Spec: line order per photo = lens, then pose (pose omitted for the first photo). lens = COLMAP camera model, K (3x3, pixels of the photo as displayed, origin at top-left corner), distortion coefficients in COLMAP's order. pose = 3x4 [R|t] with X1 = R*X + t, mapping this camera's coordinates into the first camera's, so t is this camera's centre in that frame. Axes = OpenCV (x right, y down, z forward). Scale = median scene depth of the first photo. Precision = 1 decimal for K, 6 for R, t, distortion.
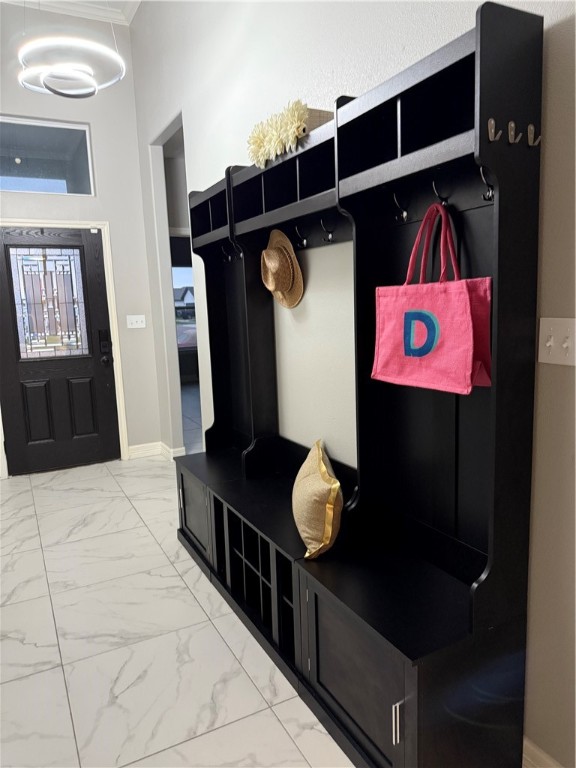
lens RADIAL K [[535.0, 0, 288.0], [0, 535.0, 382.5], [0, 0, 1]] dist [0.100990, -0.003514]
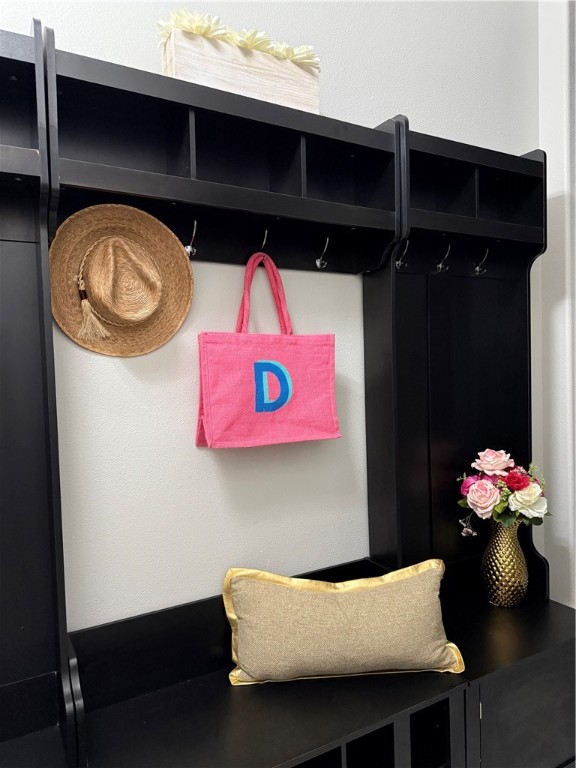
lens RADIAL K [[535.0, 0, 289.1], [0, 535.0, 385.3], [0, 0, 1]] dist [0.100990, -0.003514]
pose [[-0.036447, 0.009442, 0.999291, -0.659259], [0.154508, 0.987985, -0.003700, -0.082963], [-0.987319, 0.154264, -0.037468, 0.994788]]
